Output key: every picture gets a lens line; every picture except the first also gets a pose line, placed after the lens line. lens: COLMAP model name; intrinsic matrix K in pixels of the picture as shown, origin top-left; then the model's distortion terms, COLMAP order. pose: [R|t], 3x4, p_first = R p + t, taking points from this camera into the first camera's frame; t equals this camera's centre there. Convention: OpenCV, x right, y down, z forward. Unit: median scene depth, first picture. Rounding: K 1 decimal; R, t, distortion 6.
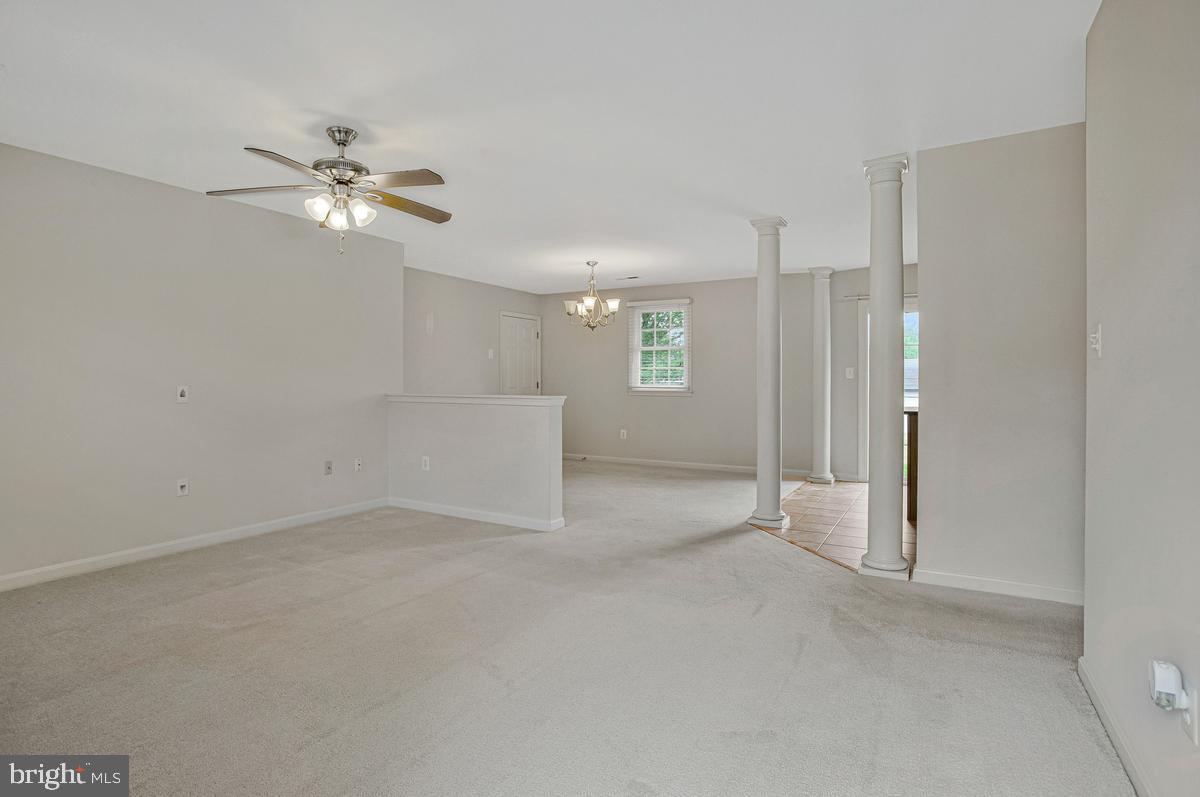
lens RADIAL K [[616.1, 0, 620.5], [0, 616.1, 392.8], [0, 0, 1]] dist [-0.038990, 0.000357]
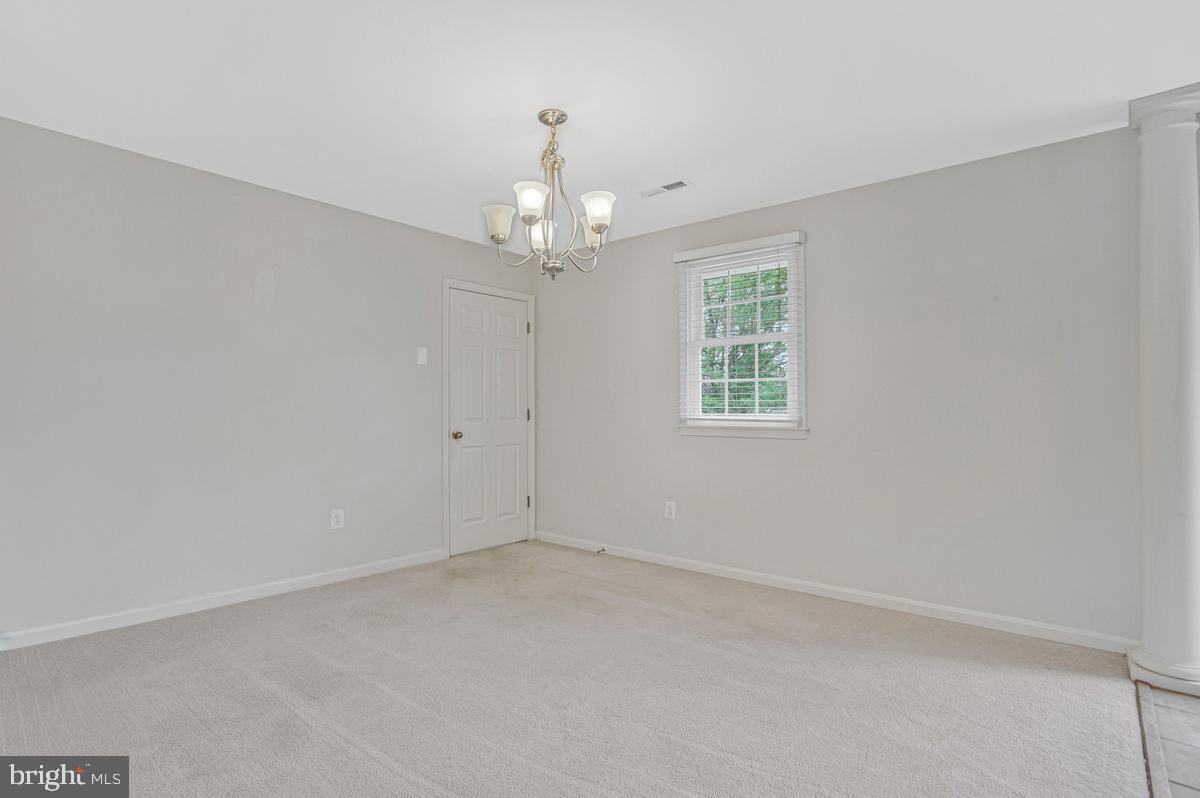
lens RADIAL K [[616.1, 0, 620.5], [0, 616.1, 393.3], [0, 0, 1]] dist [-0.038990, 0.000357]
pose [[0.983684, -0.002683, -0.179884, 0.058752], [-0.006519, 0.998701, -0.050543, -0.004393], [0.179786, 0.050891, 0.982388, 0.500439]]
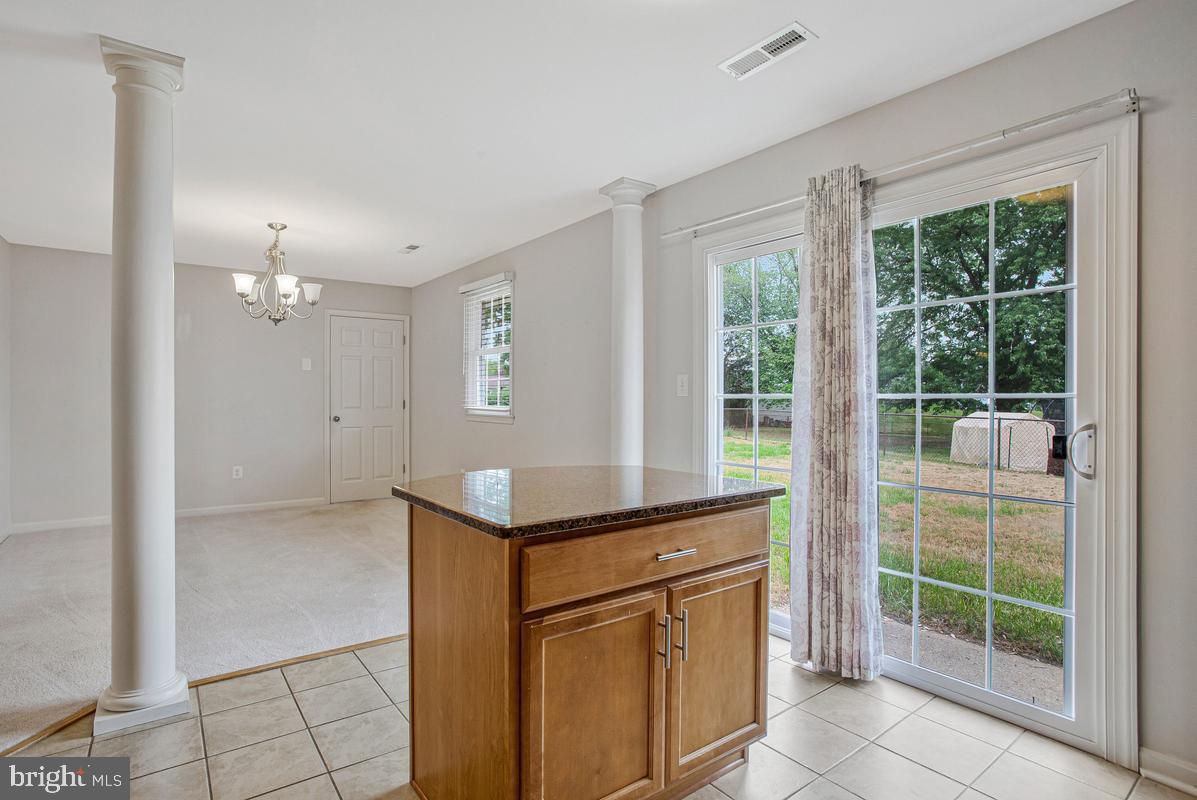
lens RADIAL K [[615.3, 0, 598.5], [0, 615.3, 400.0], [0, 0, 1]] dist [0.000138, 0.000011]
pose [[0.906924, 0.004437, -0.421272, 0.455300], [-0.009547, 0.999904, -0.010022, -0.013264], [0.421187, 0.013111, 0.906879, 0.440505]]
